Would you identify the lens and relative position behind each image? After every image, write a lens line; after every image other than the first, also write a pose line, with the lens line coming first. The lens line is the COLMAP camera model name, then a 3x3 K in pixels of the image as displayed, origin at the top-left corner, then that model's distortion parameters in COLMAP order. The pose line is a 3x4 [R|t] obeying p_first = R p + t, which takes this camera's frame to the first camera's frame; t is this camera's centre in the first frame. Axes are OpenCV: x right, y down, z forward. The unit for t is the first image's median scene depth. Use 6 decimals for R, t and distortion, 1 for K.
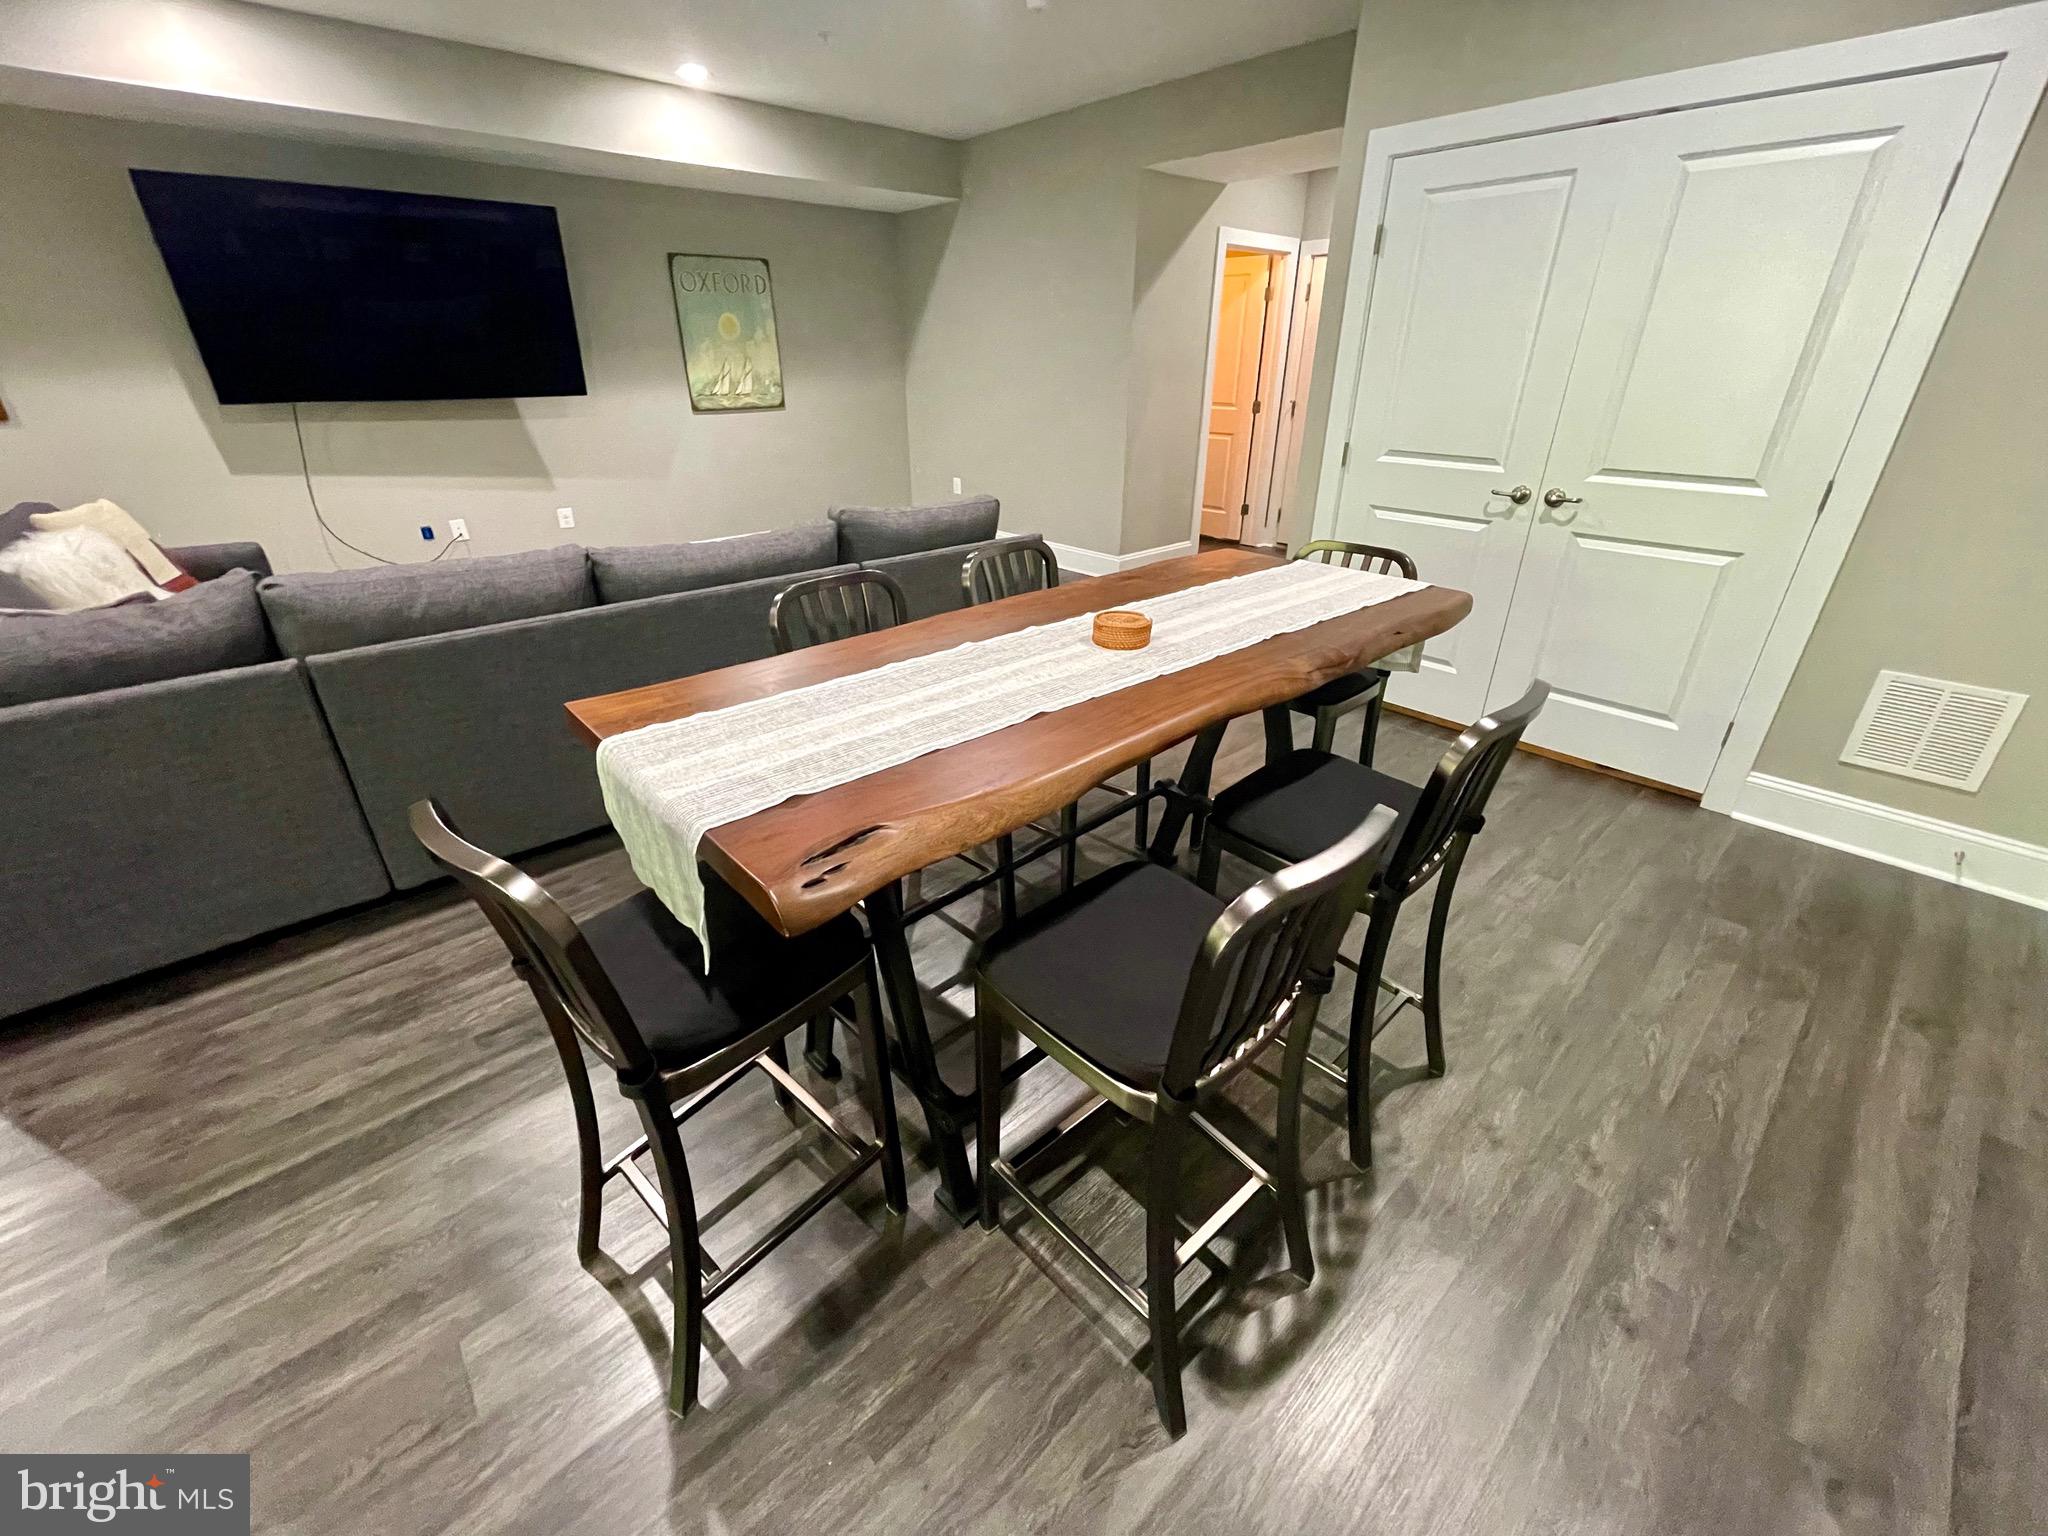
lens RADIAL K [[833.7, 0, 1021.1], [0, 833.7, 763.7], [0, 0, 1]] dist [-0.006499, 0.001671]
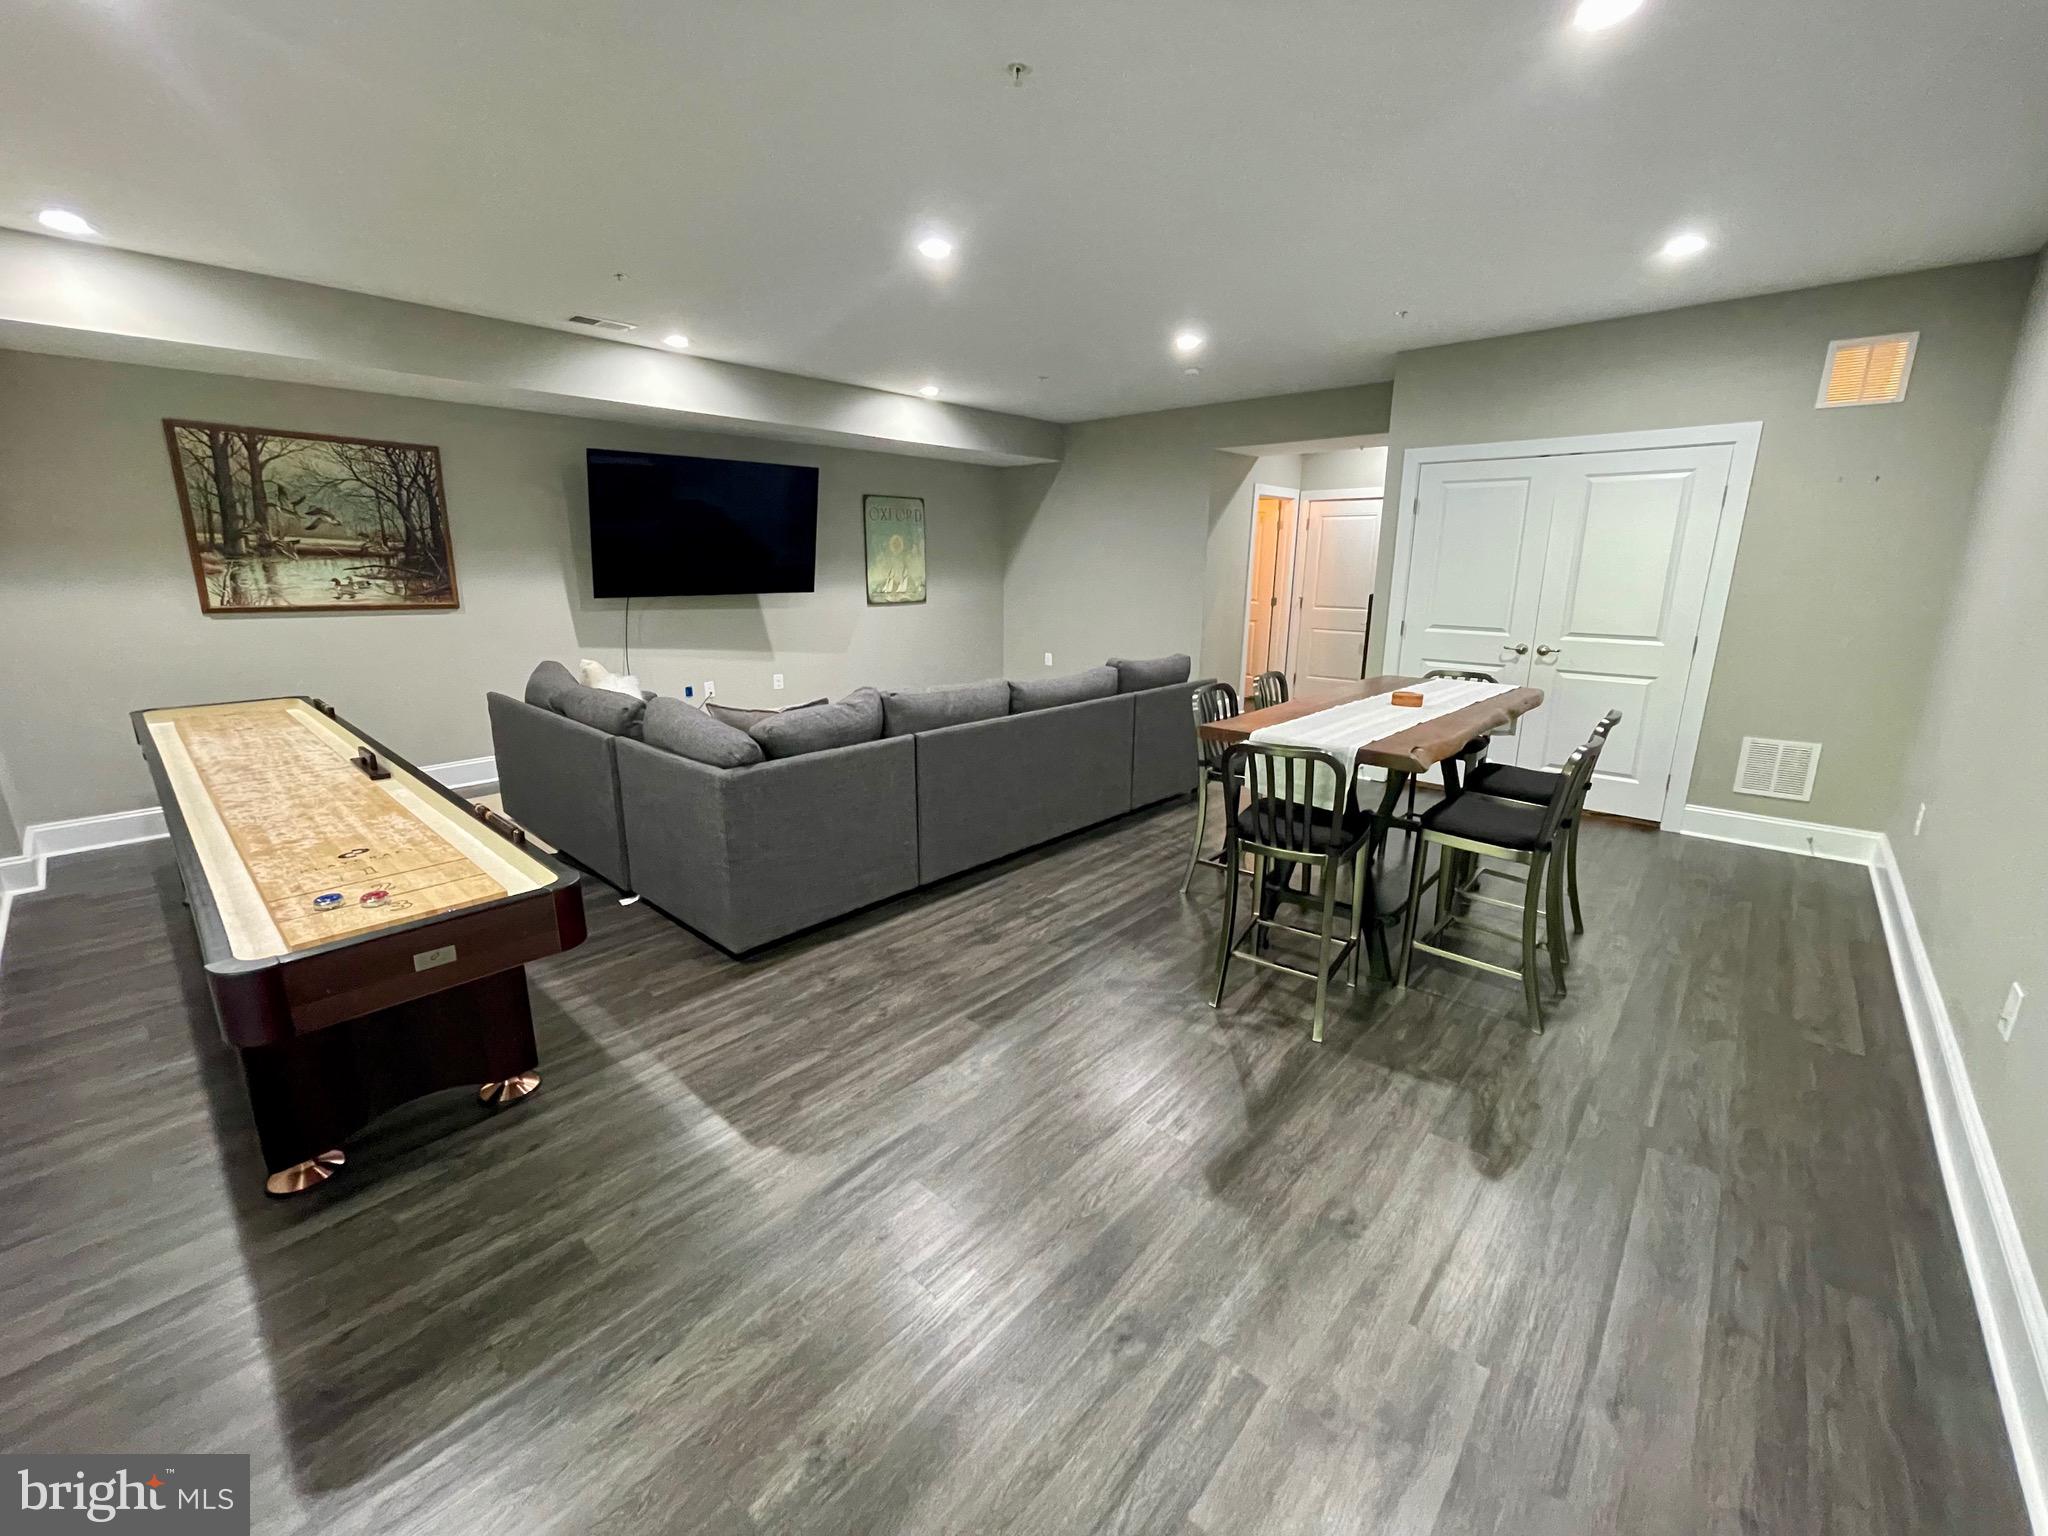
lens RADIAL K [[833.7, 0, 1026.0], [0, 833.7, 763.8], [0, 0, 1]] dist [-0.006499, 0.001671]
pose [[0.994690, -0.020137, 0.100931, -0.551091], [0.041292, 0.976366, -0.212141, 0.210529], [-0.094273, 0.215182, 0.972013, -0.466373]]
